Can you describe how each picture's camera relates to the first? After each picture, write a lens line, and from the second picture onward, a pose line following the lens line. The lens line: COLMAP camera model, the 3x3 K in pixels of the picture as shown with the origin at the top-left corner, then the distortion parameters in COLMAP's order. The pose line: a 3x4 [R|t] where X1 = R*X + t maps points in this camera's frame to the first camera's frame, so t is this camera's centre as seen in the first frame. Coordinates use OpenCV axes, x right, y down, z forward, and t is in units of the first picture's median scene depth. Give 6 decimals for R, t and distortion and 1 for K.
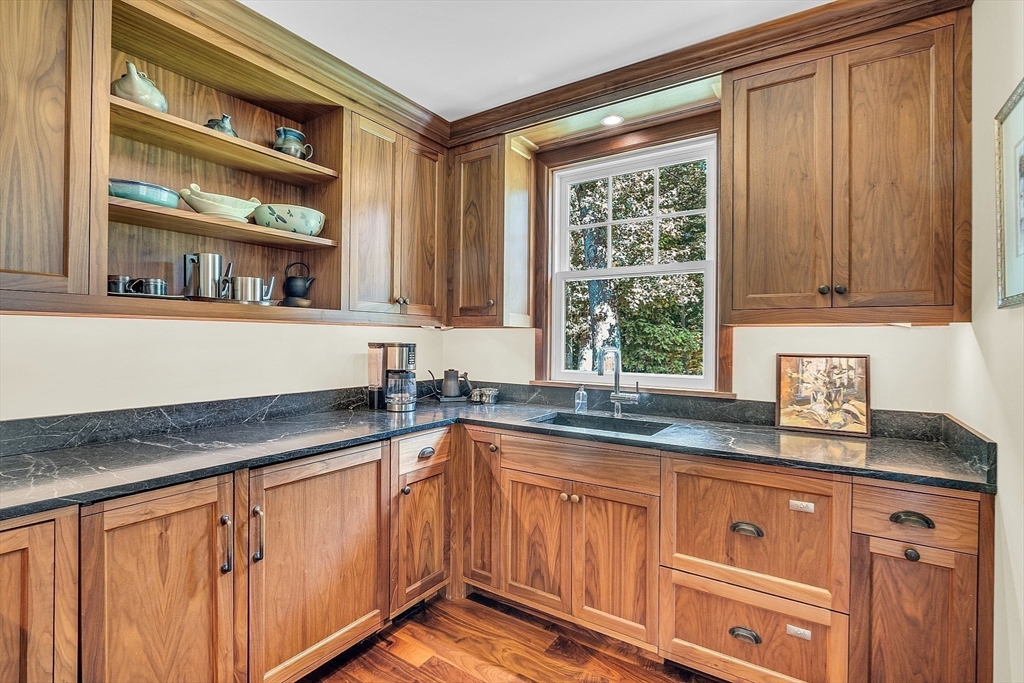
lens RADIAL K [[491.5, 0, 515.5], [0, 491.5, 338.6], [0, 0, 1]] dist [-0.010732, 0.003096]
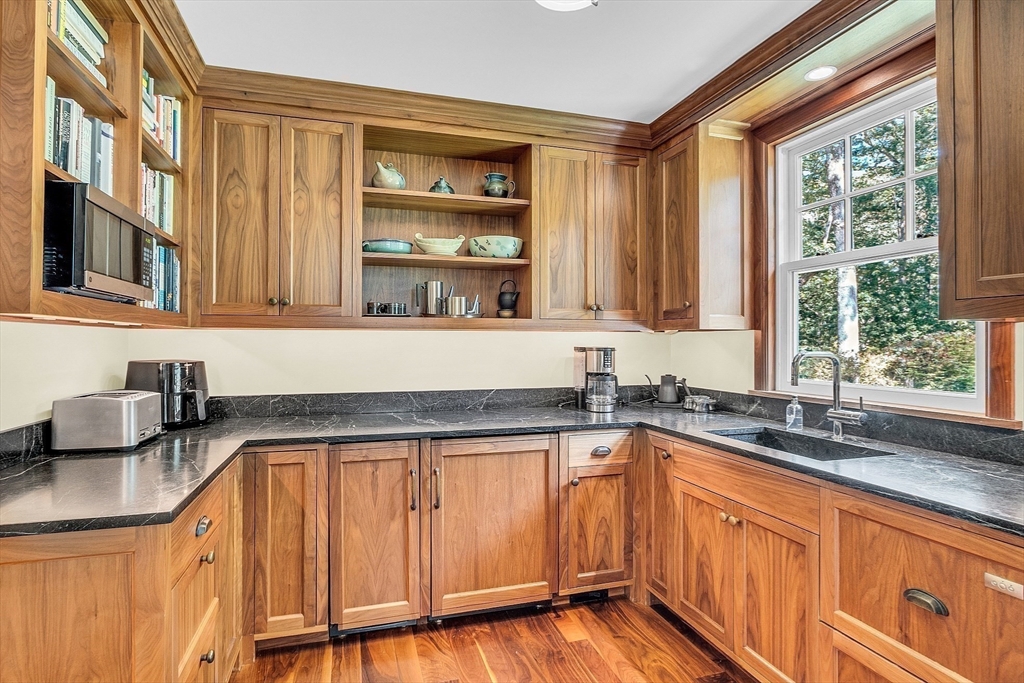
lens RADIAL K [[533.7, 0, 509.2], [0, 533.7, 338.3], [0, 0, 1]] dist [-0.011625, 0.005582]
pose [[0.770242, -0.011652, -0.637645, 0.430916], [0.005579, 0.999918, -0.011533, 0.002687], [0.637727, 0.005326, 0.770244, -0.007121]]
